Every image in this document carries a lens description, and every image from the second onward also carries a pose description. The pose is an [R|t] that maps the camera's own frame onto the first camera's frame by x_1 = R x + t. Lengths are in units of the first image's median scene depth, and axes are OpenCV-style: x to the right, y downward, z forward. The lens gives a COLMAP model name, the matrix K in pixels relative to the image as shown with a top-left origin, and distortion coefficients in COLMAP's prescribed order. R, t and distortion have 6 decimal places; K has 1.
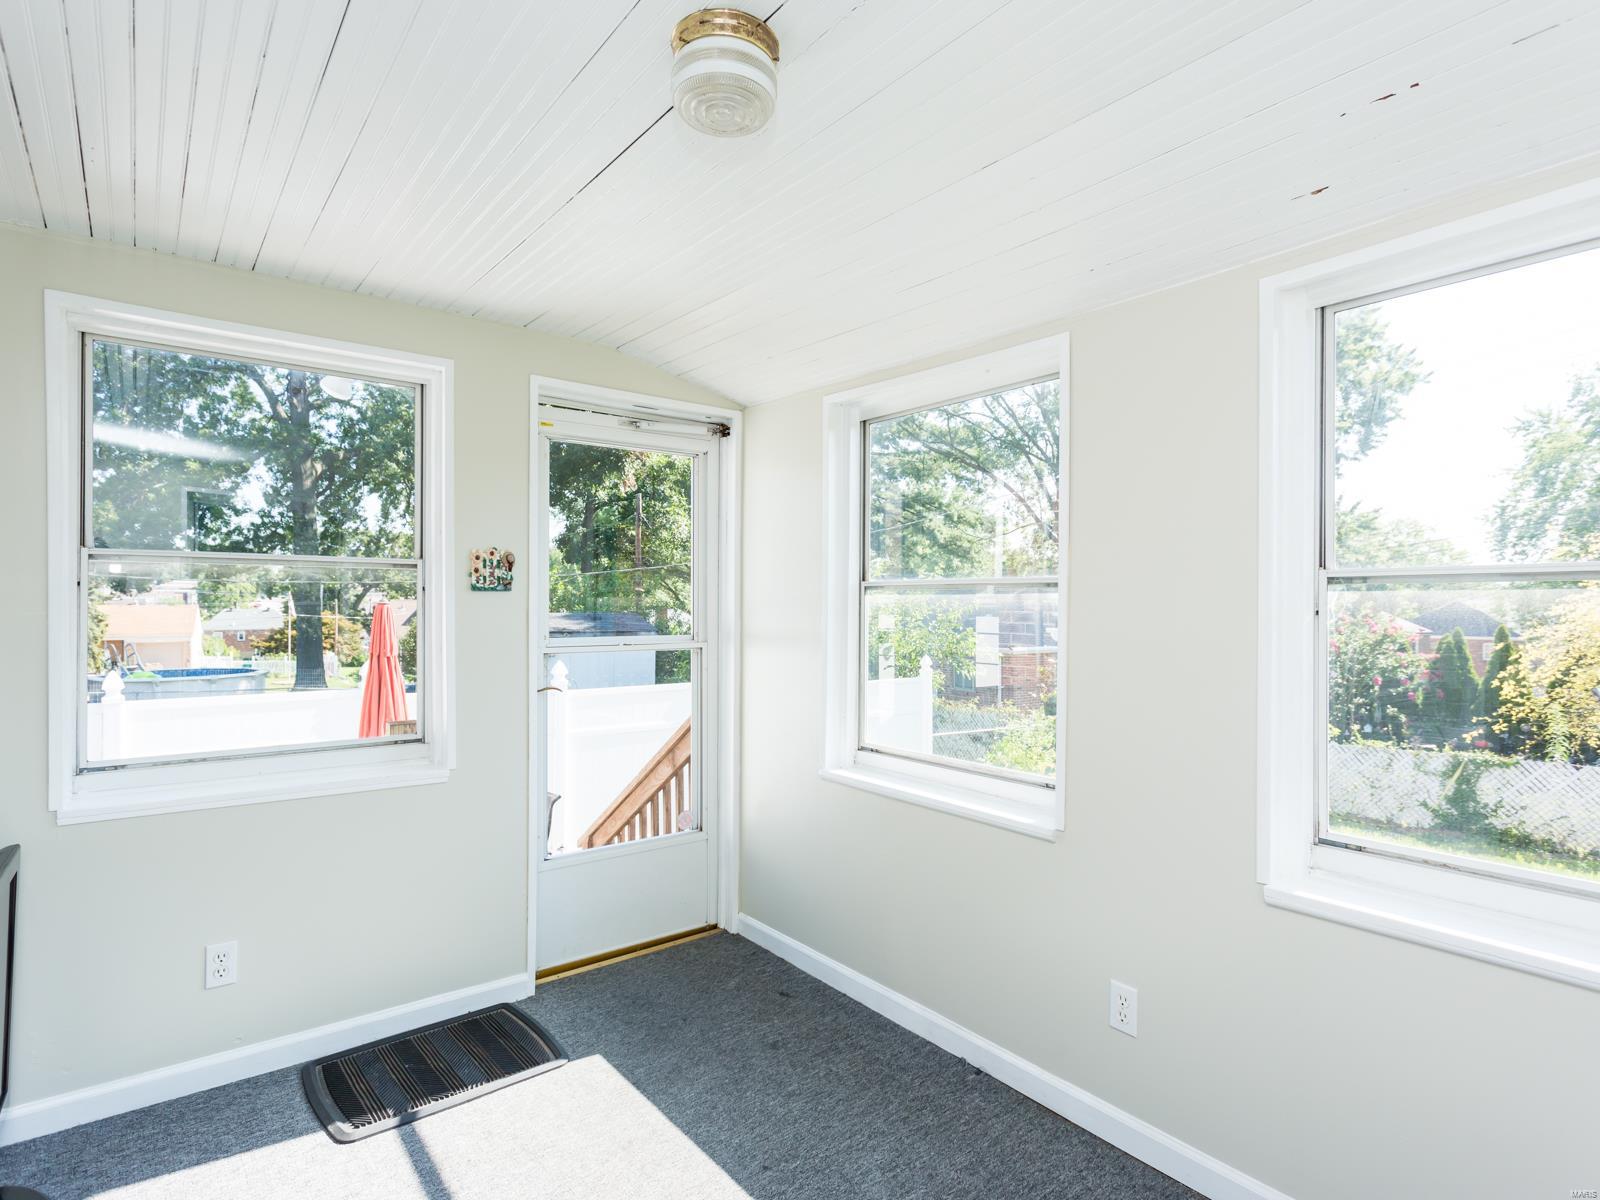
lens RADIAL K [[865.6, 0, 798.0], [0, 865.6, 599.7], [0, 0, 1]] dist [0.002288, 0.000307]
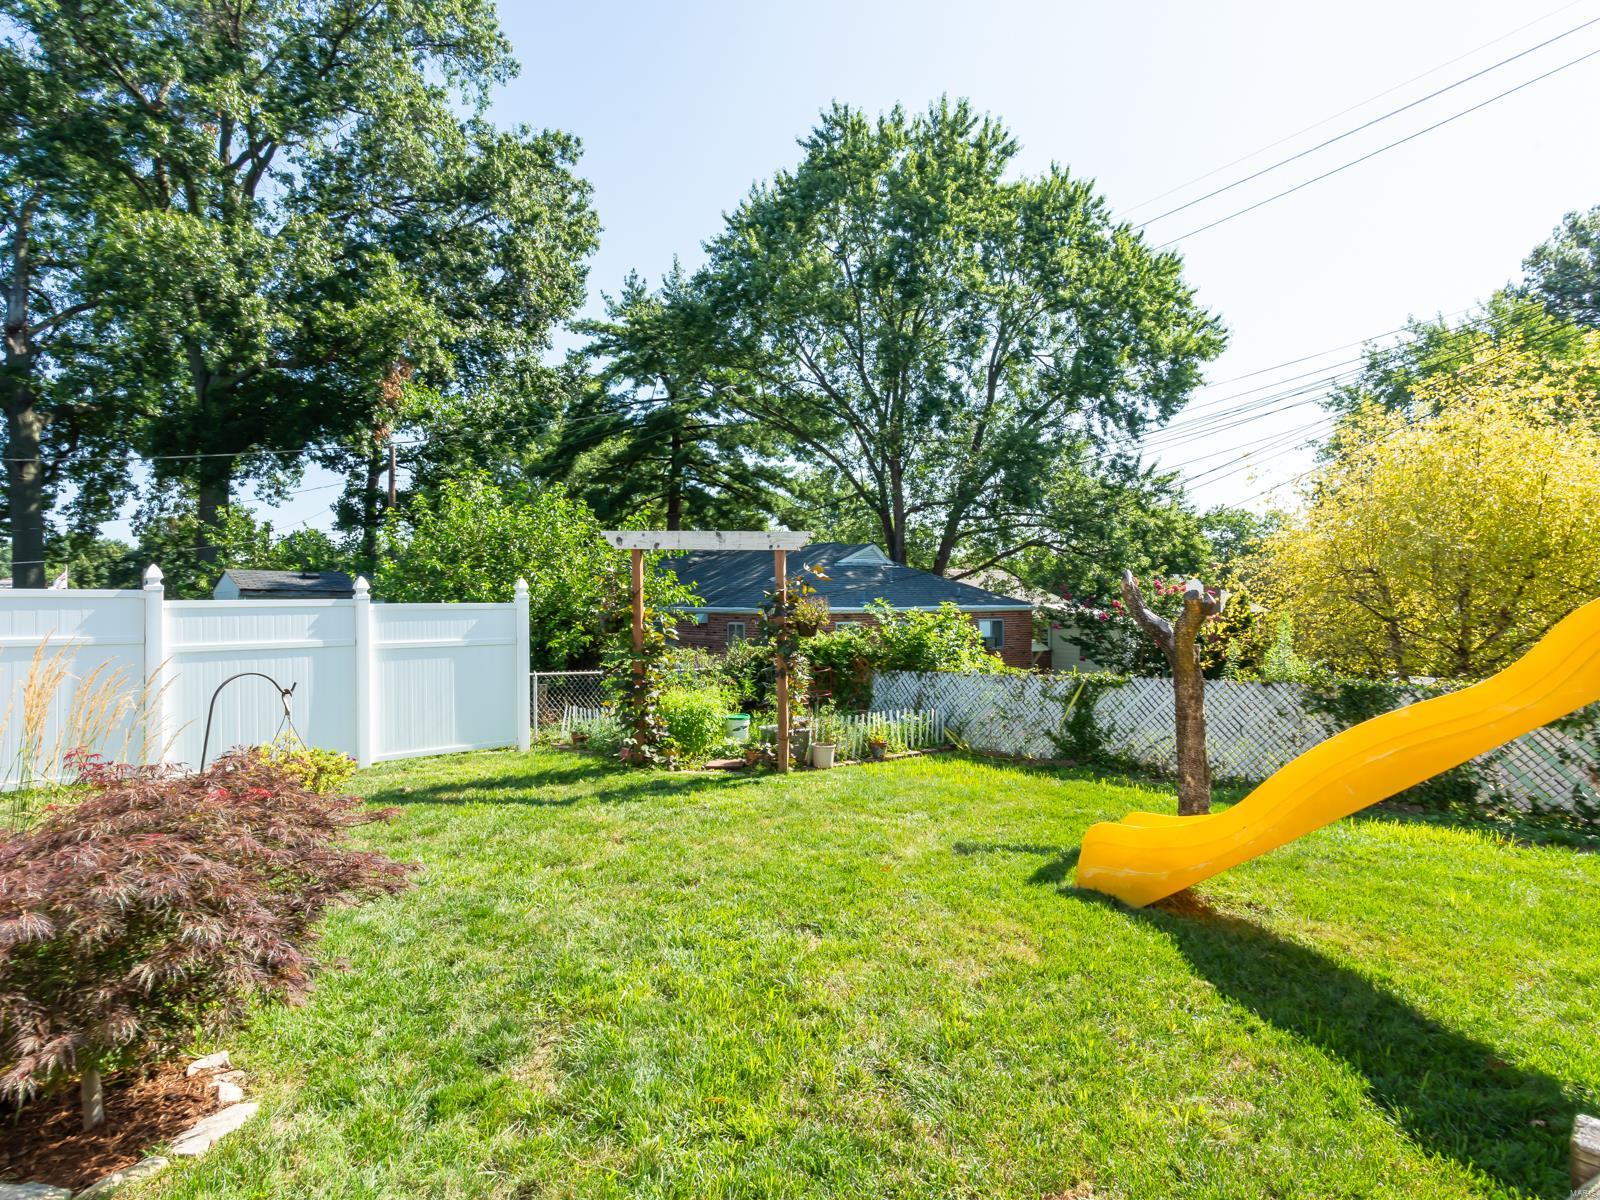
lens RADIAL K [[865.6, 0, 802.0], [0, 865.6, 602.3], [0, 0, 1]] dist [0.002288, 0.000307]
pose [[0.996227, -0.003233, 0.086726, 0.388409], [0.003054, 0.999993, 0.002195, 0.097001], [-0.086732, -0.001922, 0.996230, 0.125729]]
